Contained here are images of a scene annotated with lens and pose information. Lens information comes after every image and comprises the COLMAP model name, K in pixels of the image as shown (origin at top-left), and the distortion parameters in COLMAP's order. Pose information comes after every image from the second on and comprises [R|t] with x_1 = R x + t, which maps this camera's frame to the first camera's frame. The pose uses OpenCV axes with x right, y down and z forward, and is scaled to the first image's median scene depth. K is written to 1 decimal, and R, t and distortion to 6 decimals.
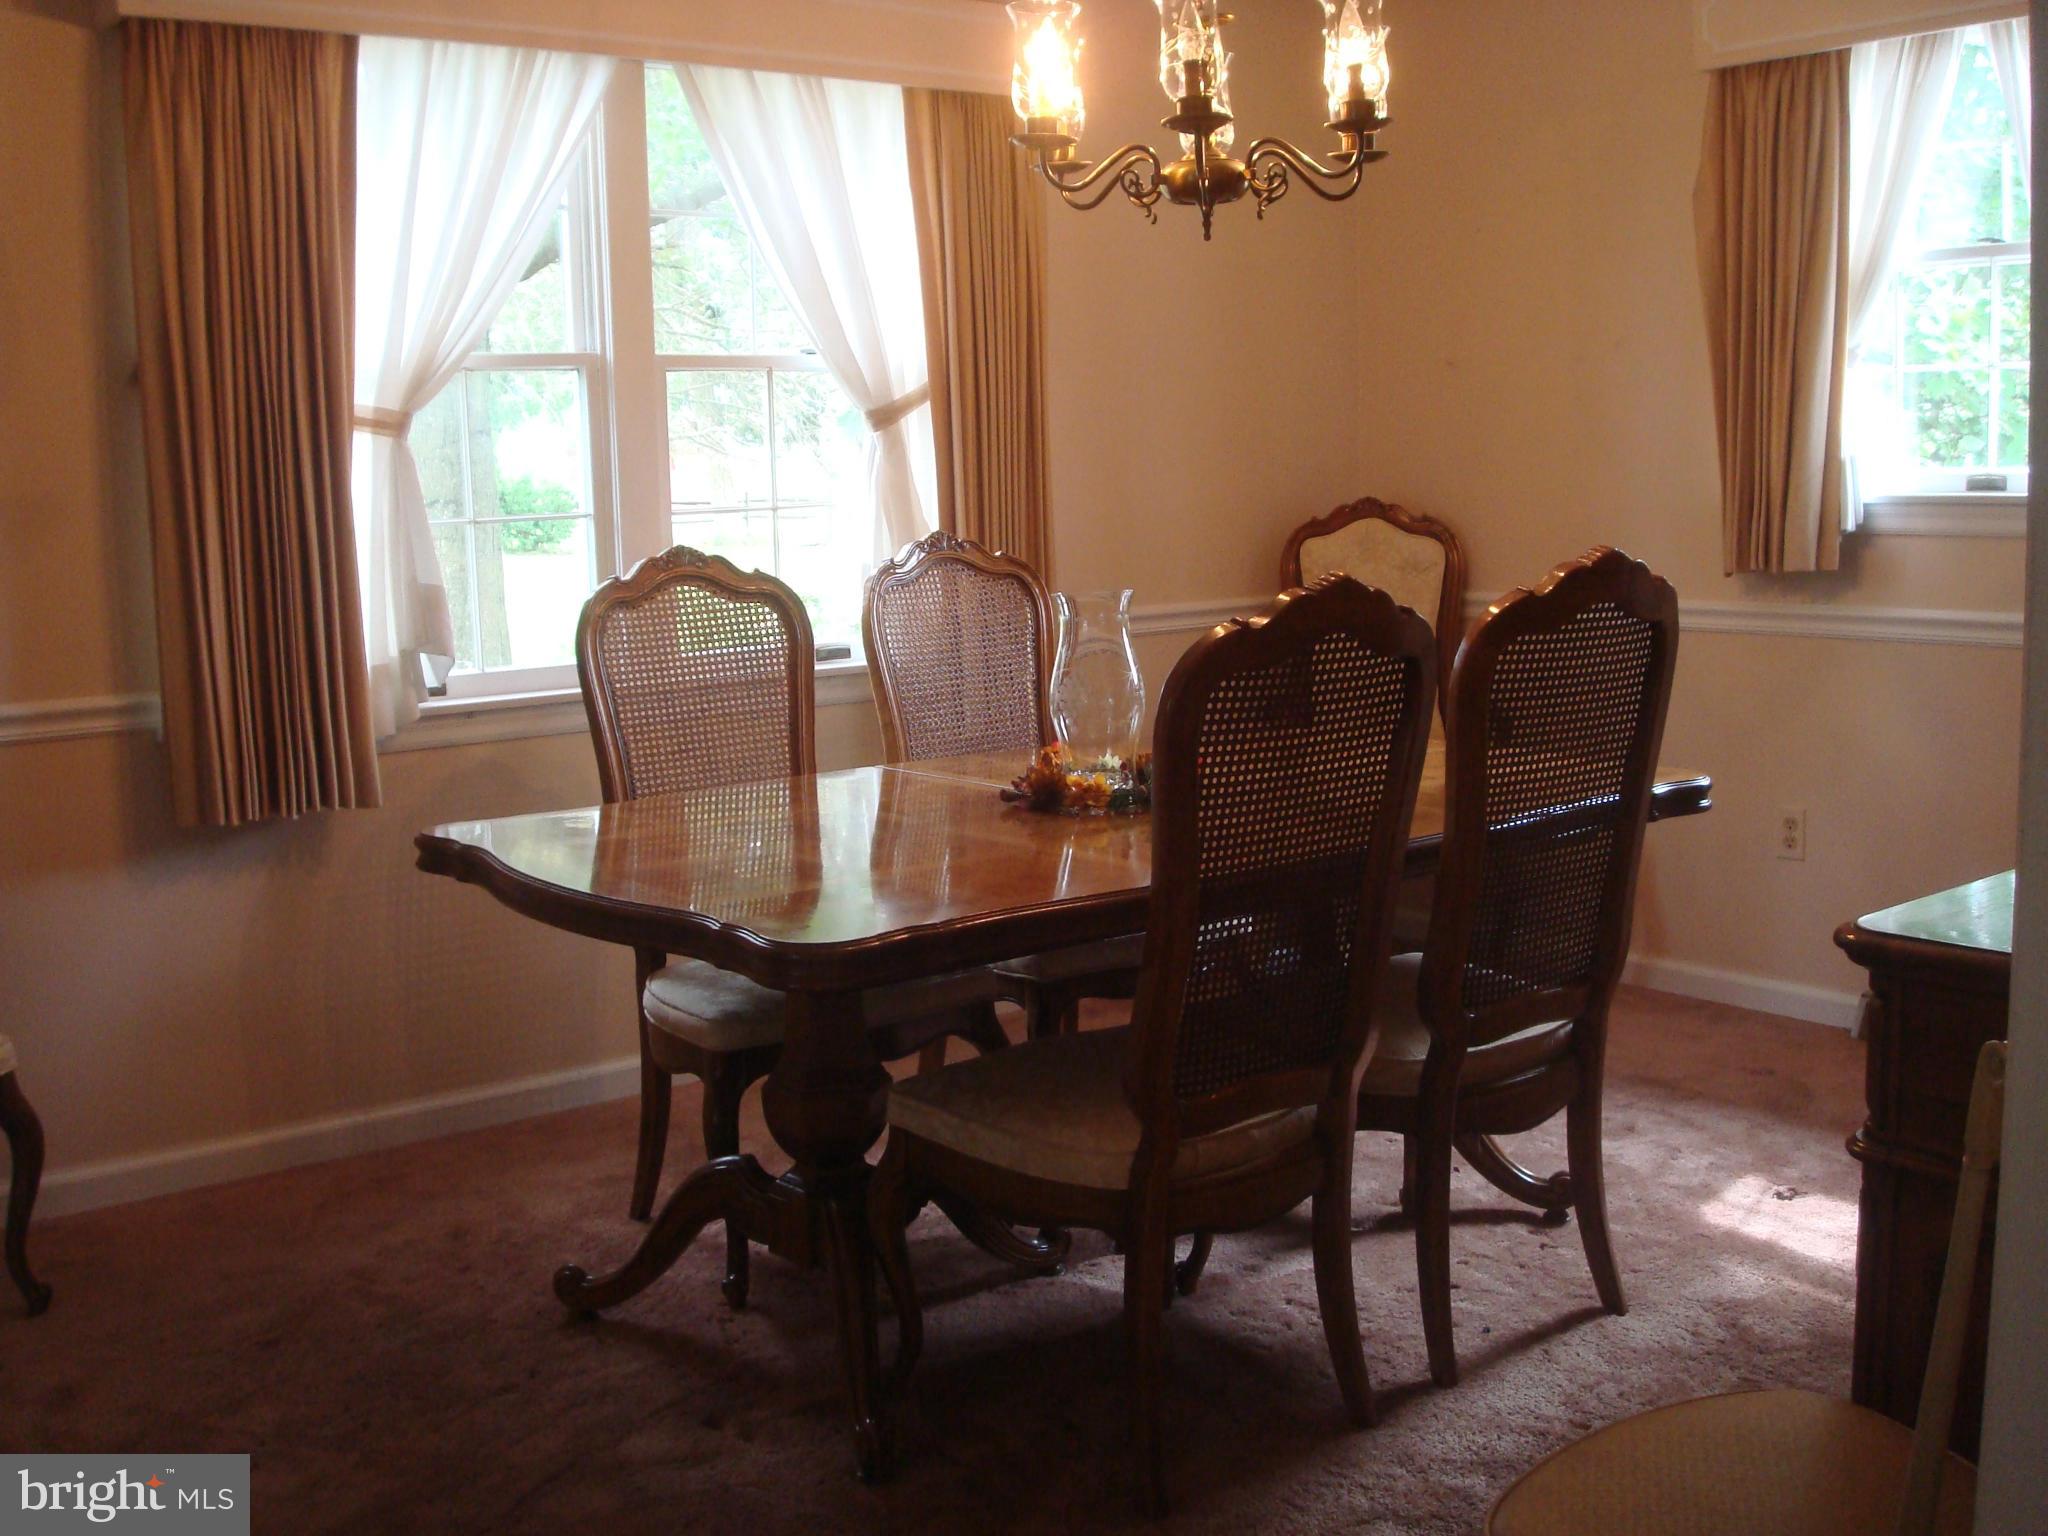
lens RADIAL K [[2175.9, 0, 1012.8], [0, 2175.9, 745.2], [0, 0, 1]] dist [-0.063574, -0.157636]
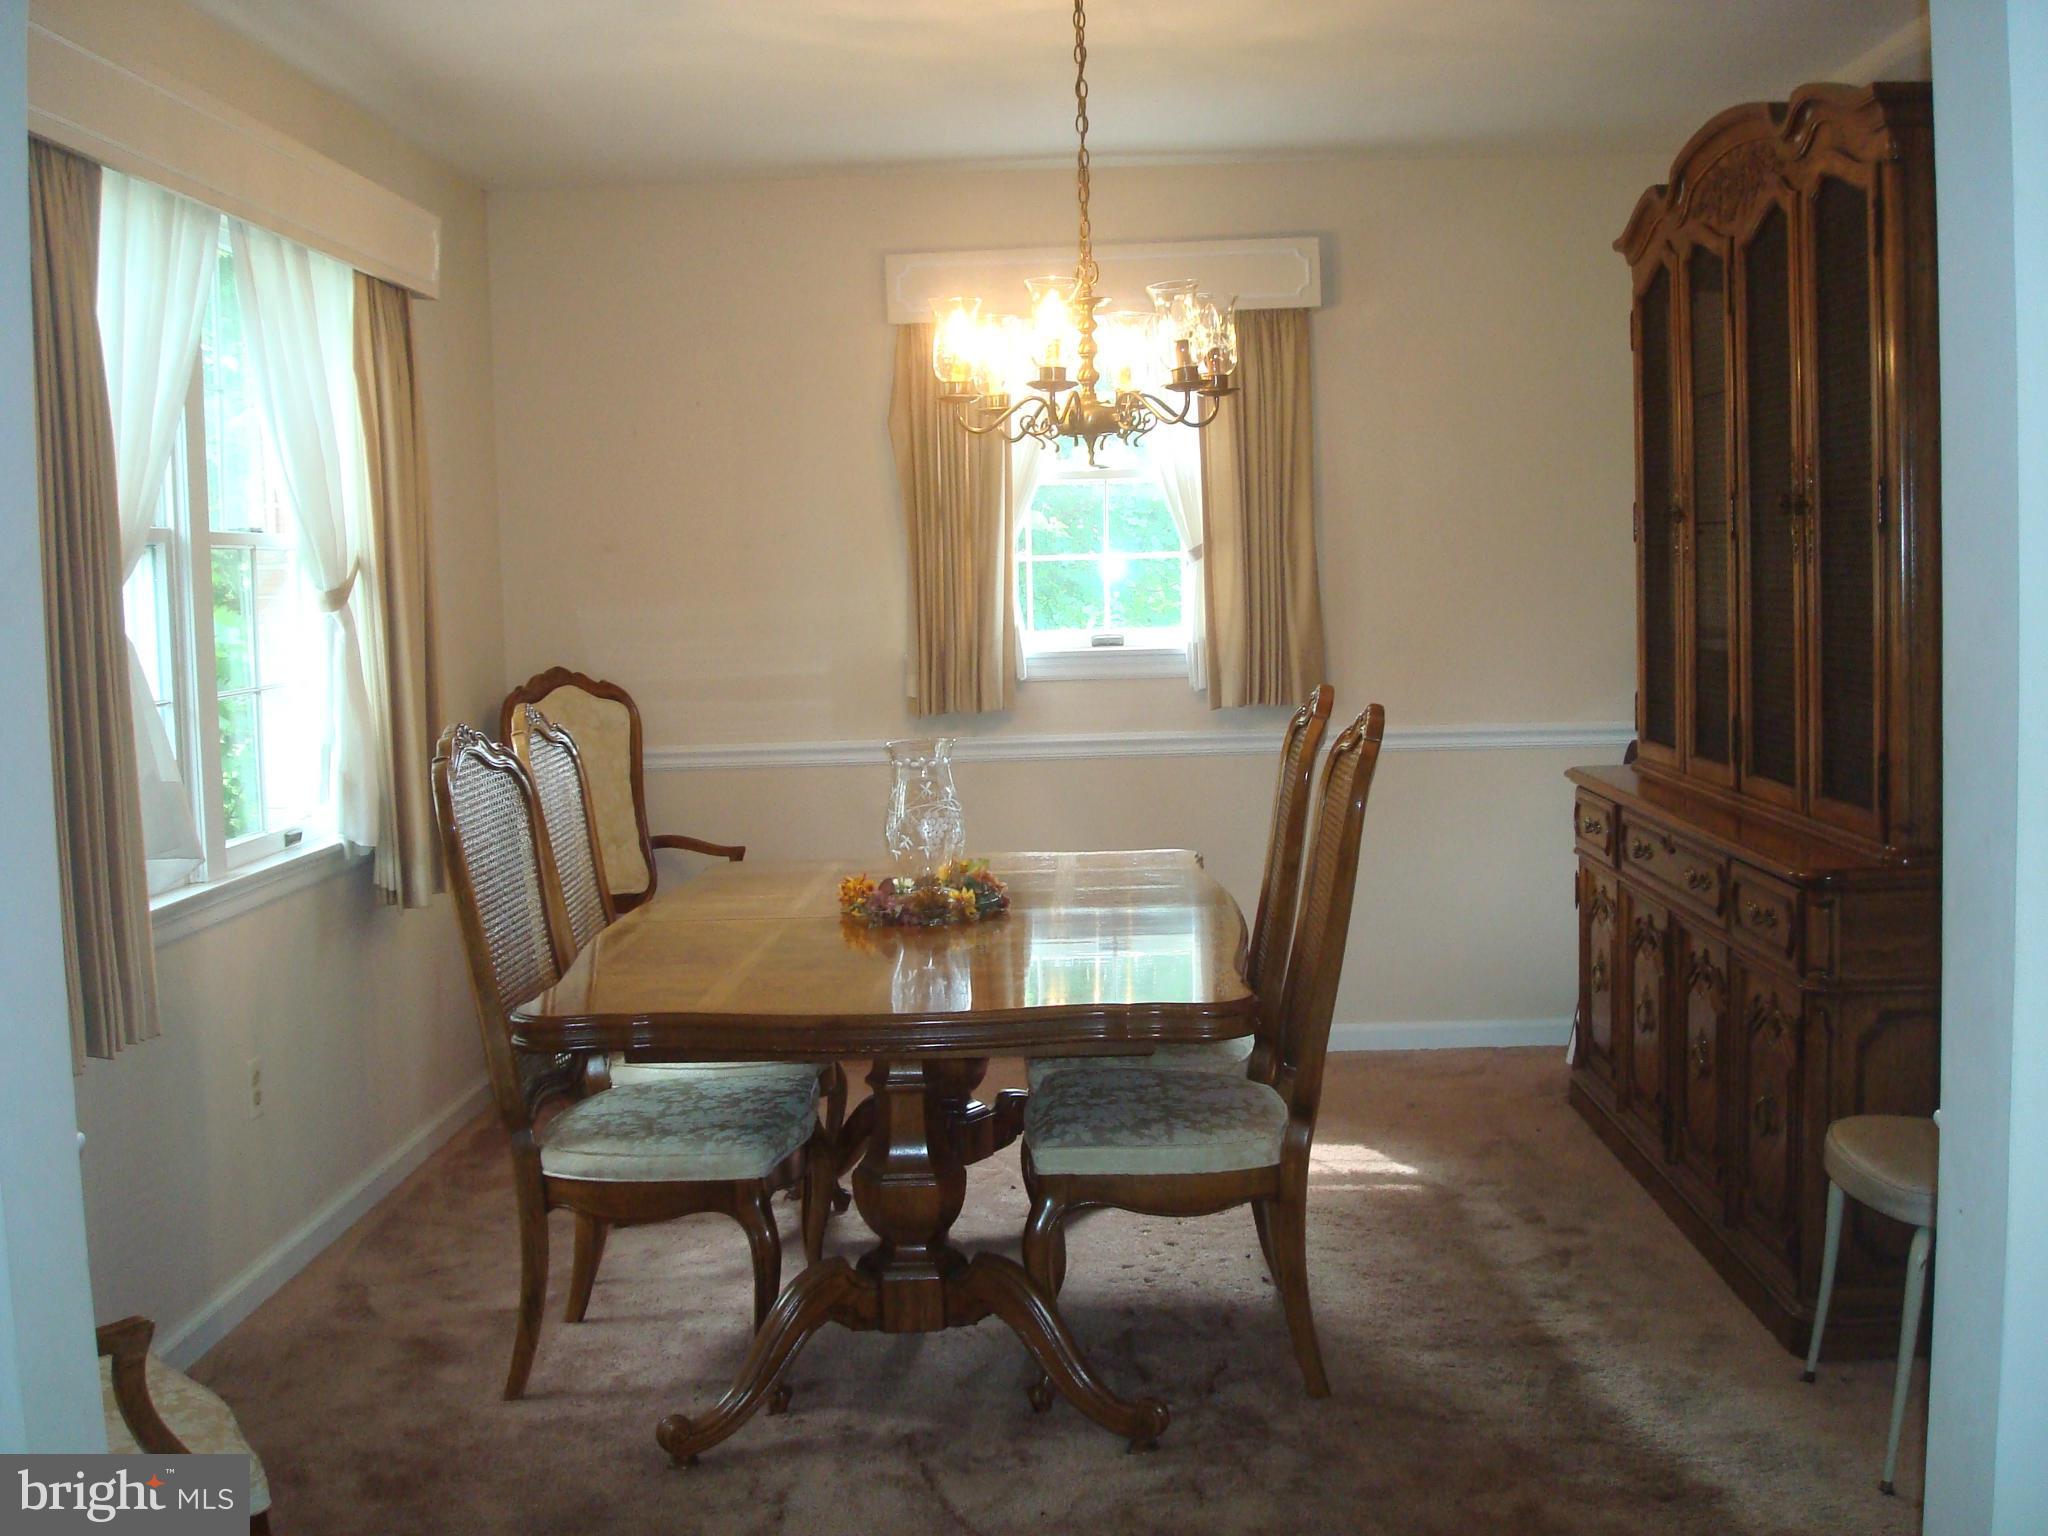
lens RADIAL K [[2175.9, 0, 1012.8], [0, 2175.9, 745.2], [0, 0, 1]] dist [-0.063574, -0.157636]
pose [[0.650986, -0.045093, 0.757750, -0.634363], [0.108053, 0.993574, -0.033702, -0.014968], [-0.751360, 0.103817, 0.651675, 0.133758]]
